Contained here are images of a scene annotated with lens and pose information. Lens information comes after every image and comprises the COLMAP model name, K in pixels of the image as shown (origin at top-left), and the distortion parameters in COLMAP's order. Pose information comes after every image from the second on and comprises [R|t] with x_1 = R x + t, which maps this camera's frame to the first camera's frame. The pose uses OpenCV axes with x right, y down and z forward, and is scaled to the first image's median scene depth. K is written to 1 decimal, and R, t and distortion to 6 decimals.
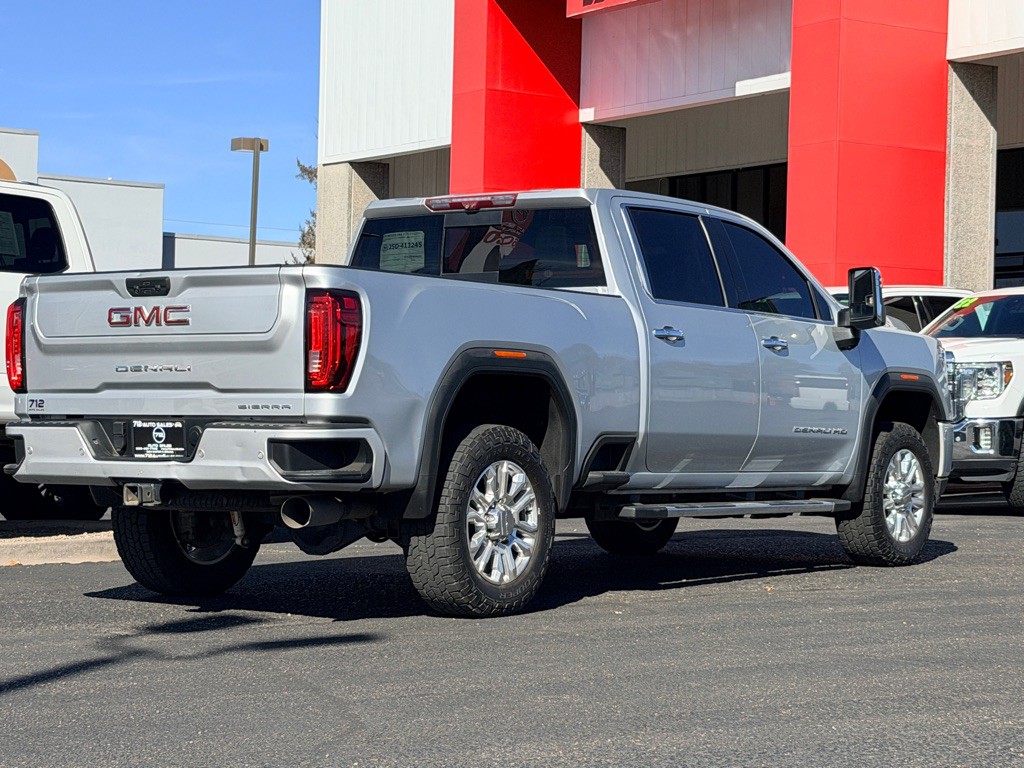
lens RADIAL K [[2245.8, 0, 517.1], [0, 2245.8, 381.9], [0, 0, 1]] dist [0.176497, 0.000000]
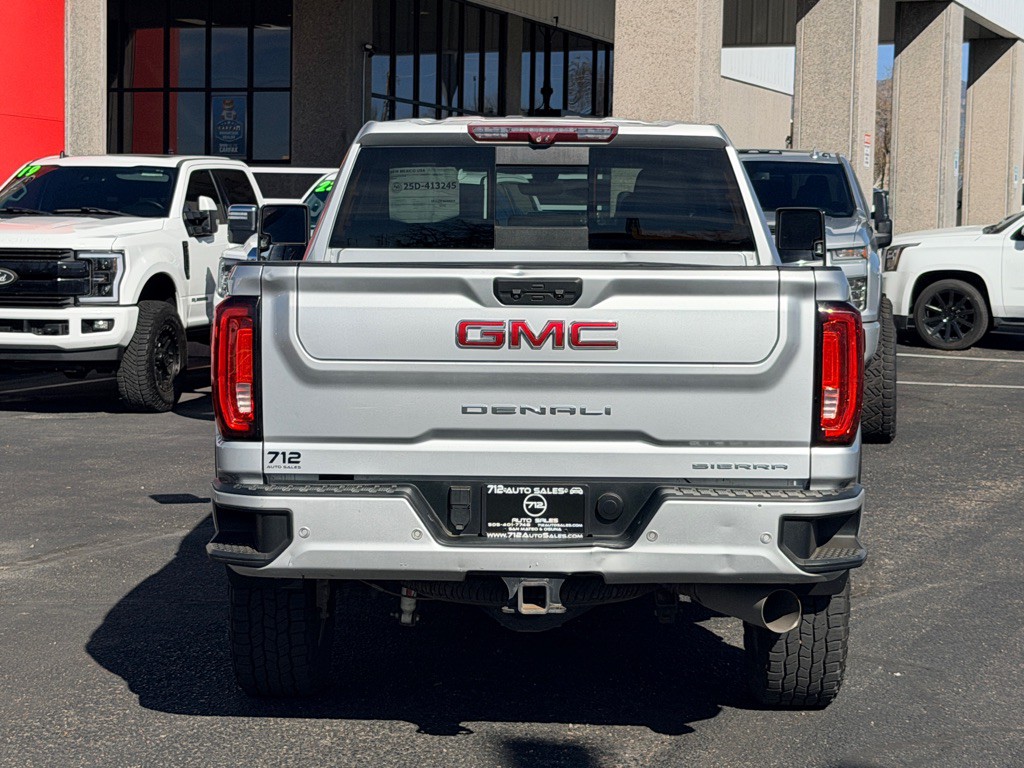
lens RADIAL K [[2245.8, 0, 508.3], [0, 2245.8, 384.5], [0, 0, 1]] dist [0.176497, 0.000000]
pose [[0.820155, -0.035861, 0.571016, -0.534872], [-0.013843, 0.996498, 0.082464, -0.066860], [-0.571974, -0.075538, 0.816786, 0.433248]]
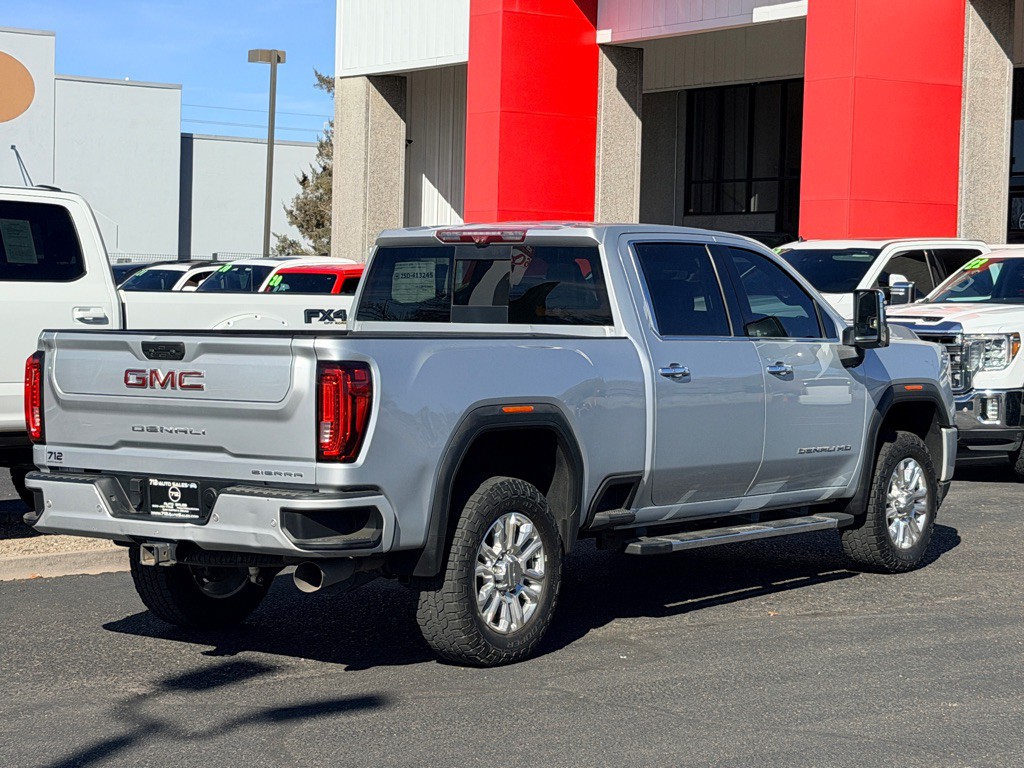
lens RADIAL K [[2245.8, 0, 535.6], [0, 2245.8, 367.0], [0, 0, 1]] dist [0.176497, 0.000000]
pose [[0.999998, 0.001749, -0.000624, 0.005581], [-0.001715, 0.998760, 0.049755, -0.082449], [0.000710, -0.049754, 0.998761, -0.020546]]
